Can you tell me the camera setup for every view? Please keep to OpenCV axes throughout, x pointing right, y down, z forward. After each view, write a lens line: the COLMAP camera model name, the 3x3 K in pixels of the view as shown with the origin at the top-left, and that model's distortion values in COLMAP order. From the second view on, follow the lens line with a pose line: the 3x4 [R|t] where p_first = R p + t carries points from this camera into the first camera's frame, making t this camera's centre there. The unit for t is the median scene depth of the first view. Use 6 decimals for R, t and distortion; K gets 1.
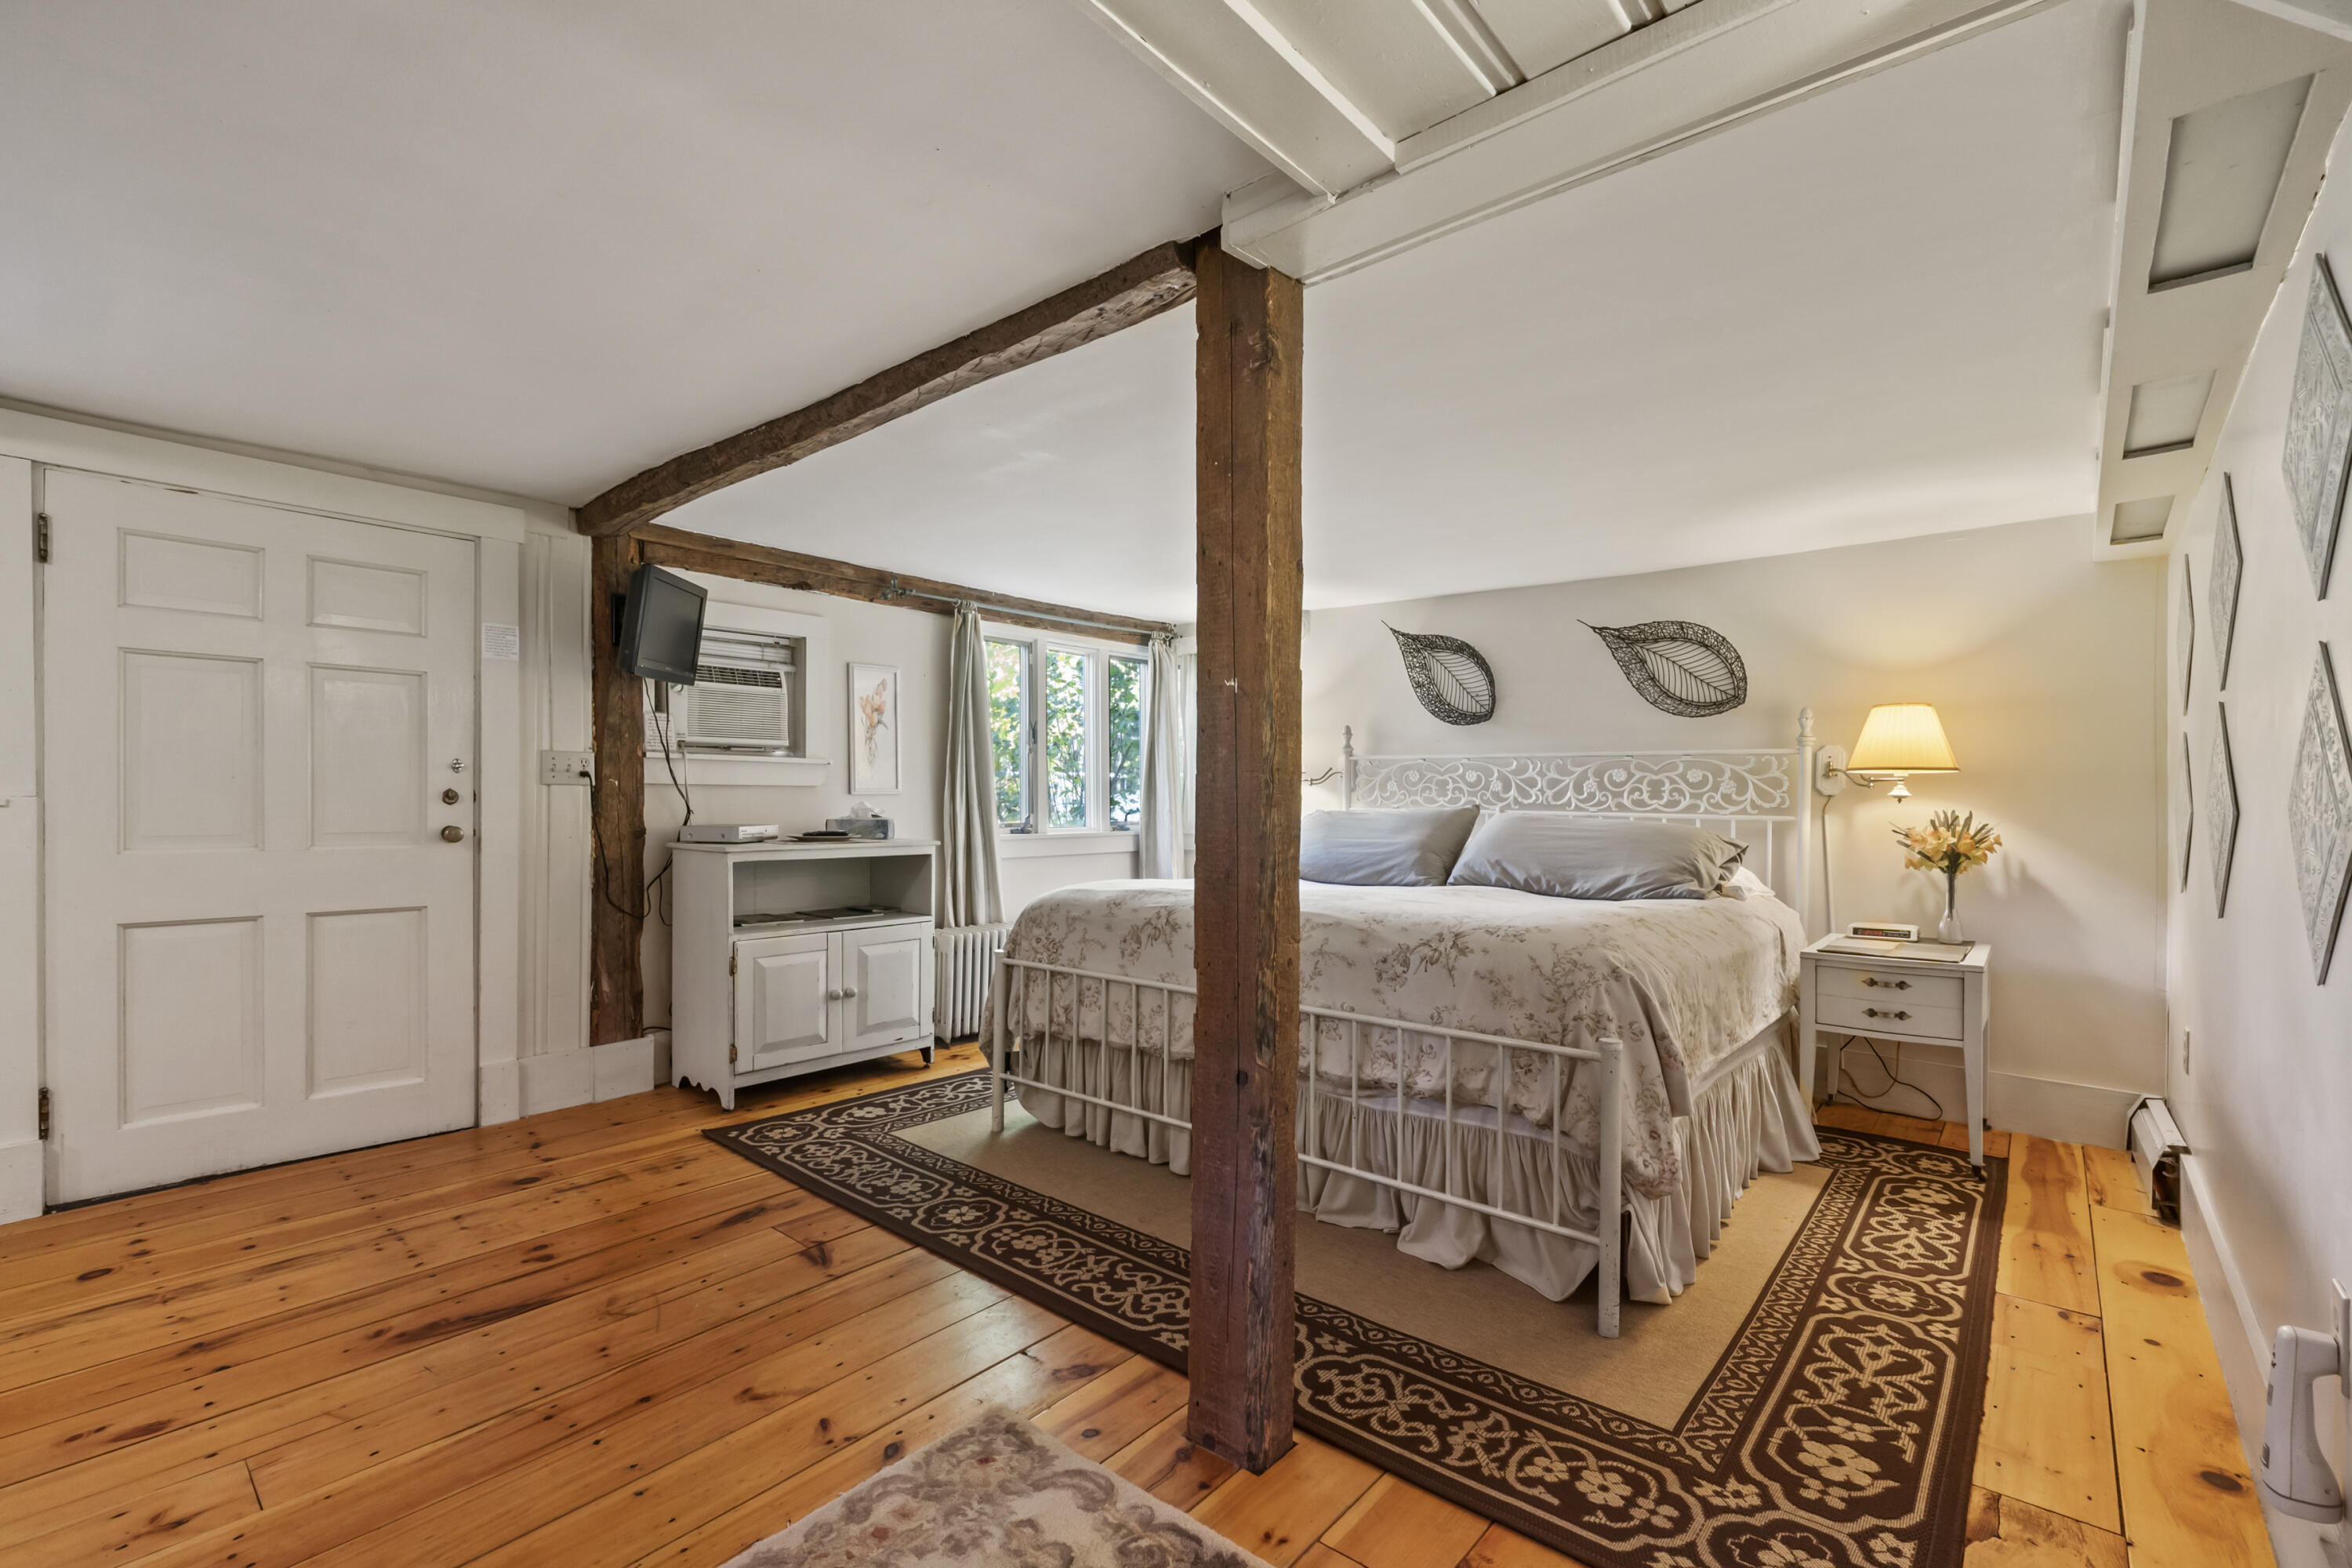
lens RADIAL K [[1014.8, 0, 1165.7], [0, 1014.8, 812.4], [0, 0, 1]] dist [-0.012930, -0.000563]
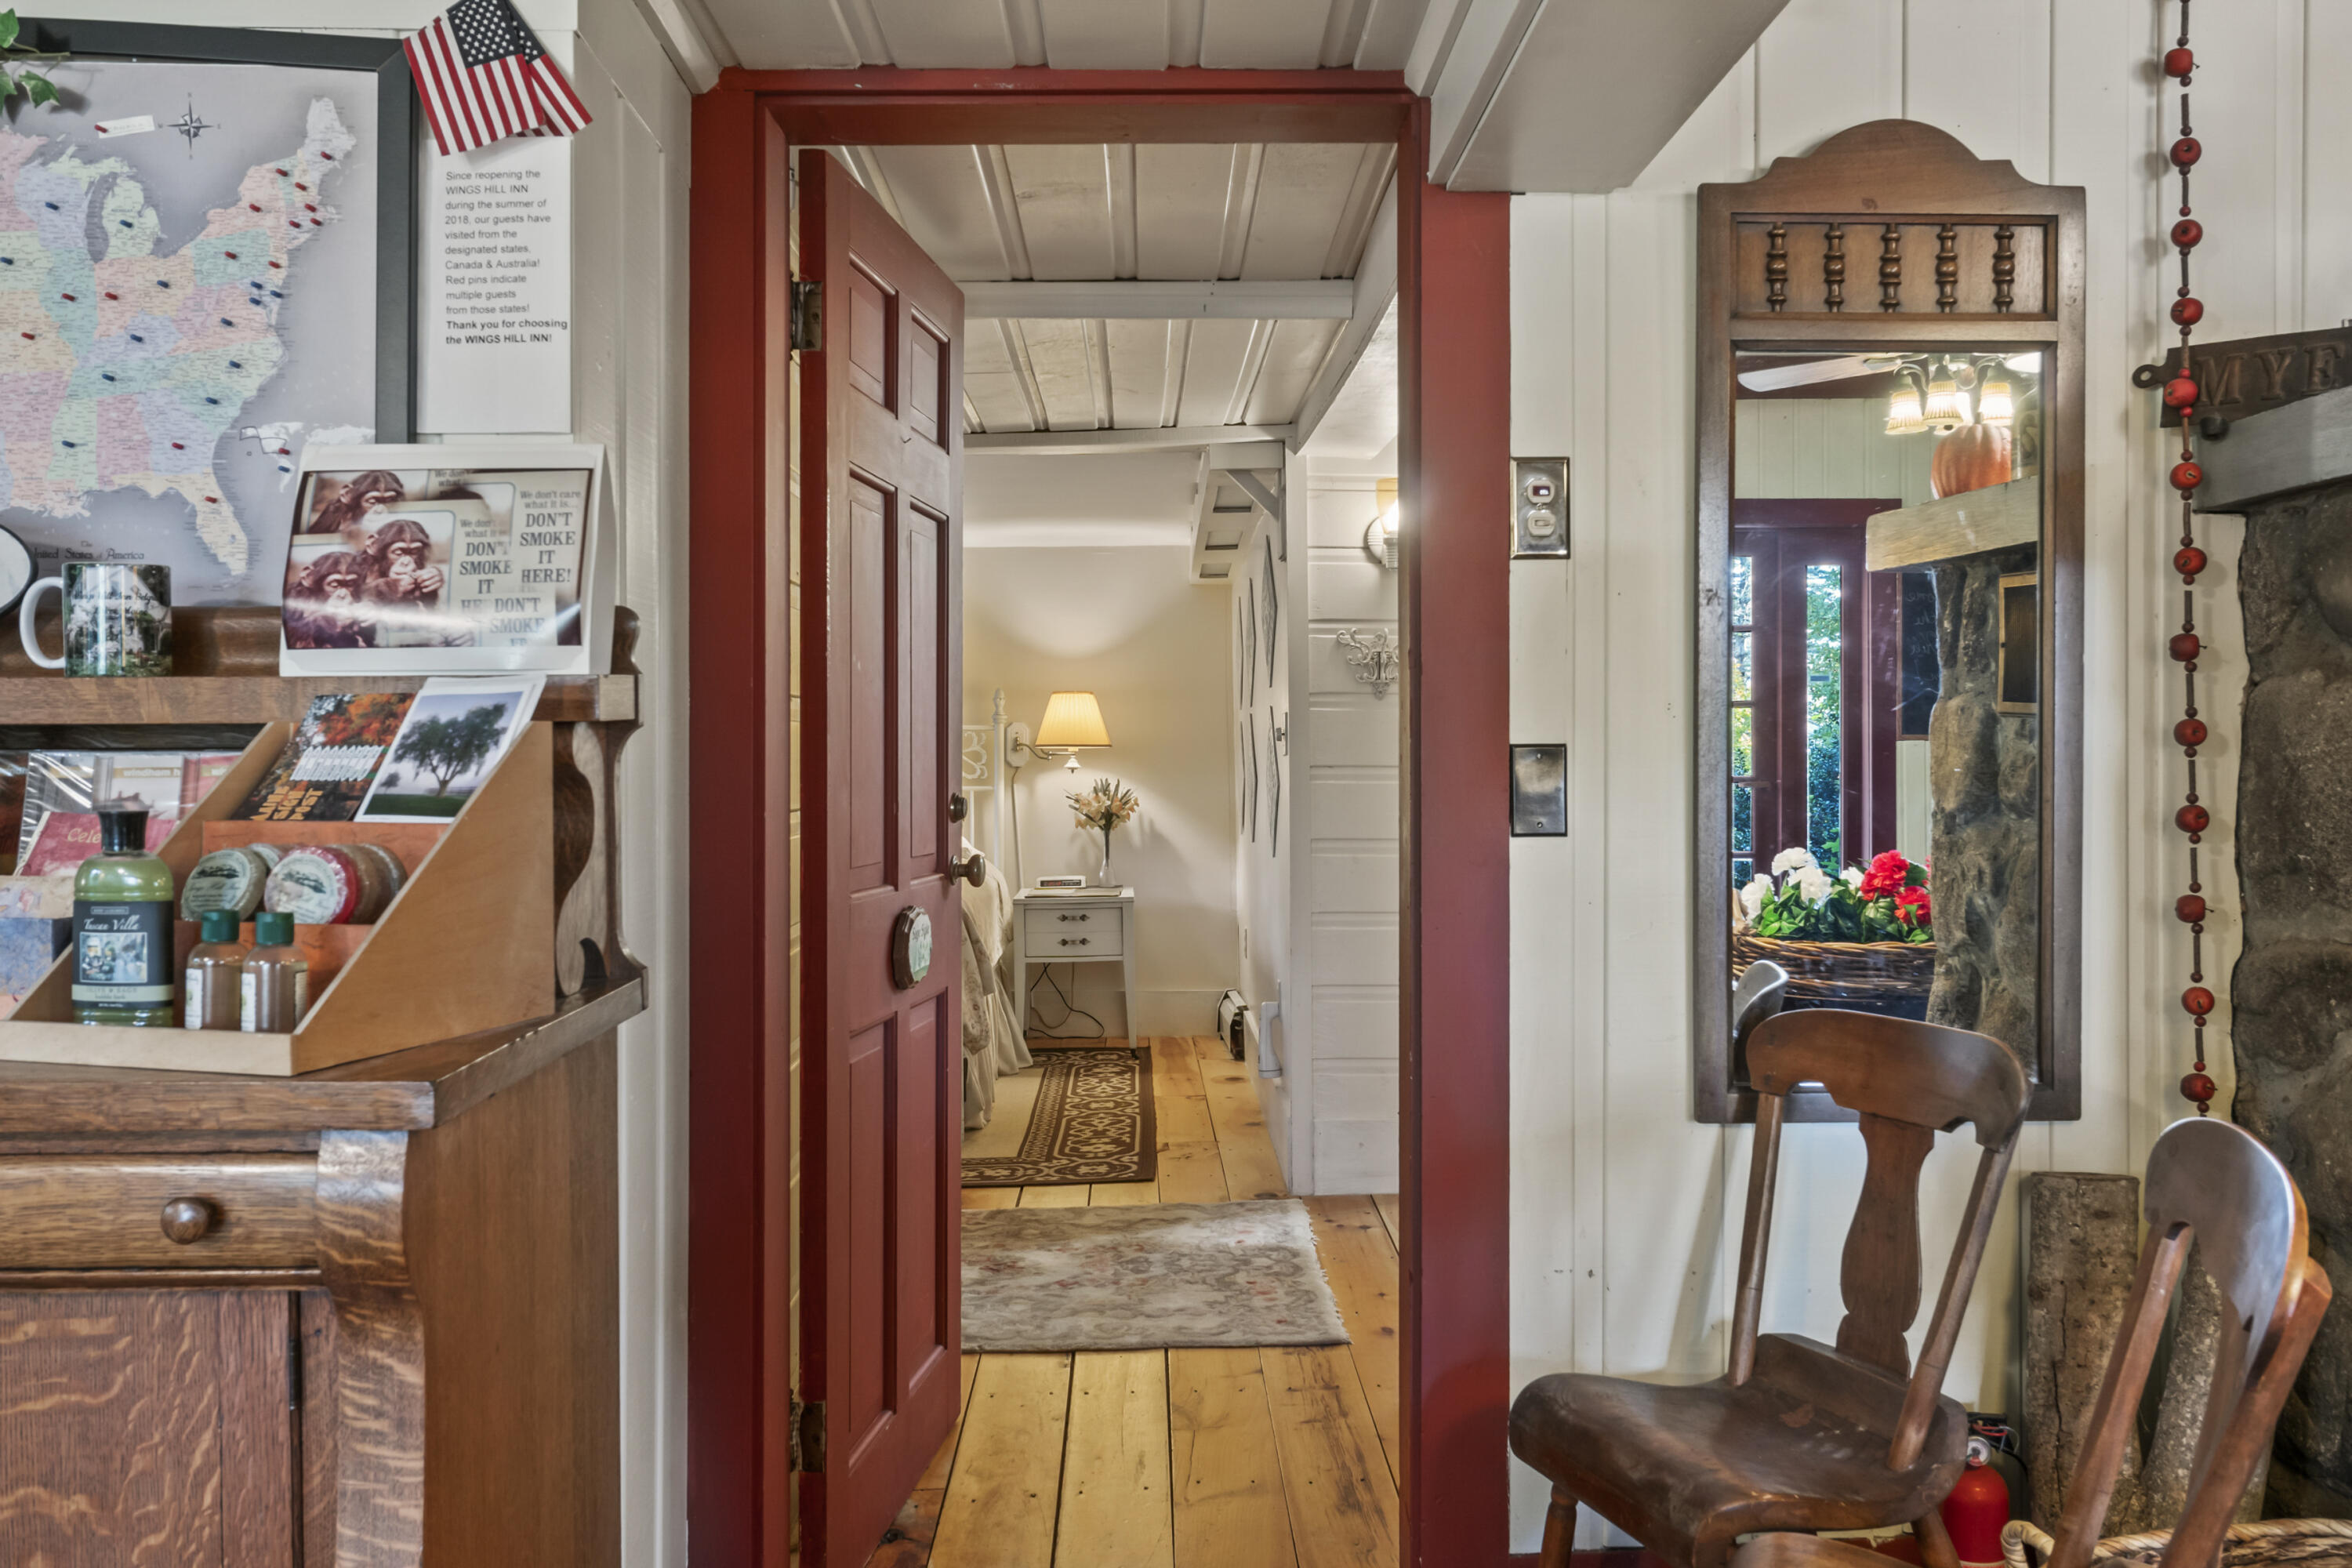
lens RADIAL K [[1961.5, 0, 1176.2], [0, 1961.5, 776.7], [0, 0, 1]] dist [0.000538, 0.000019]
pose [[0.736792, -0.016654, 0.675915, -0.828505], [0.019001, 0.999812, 0.003923, -0.013377], [-0.675853, 0.009953, 0.736970, -0.879376]]
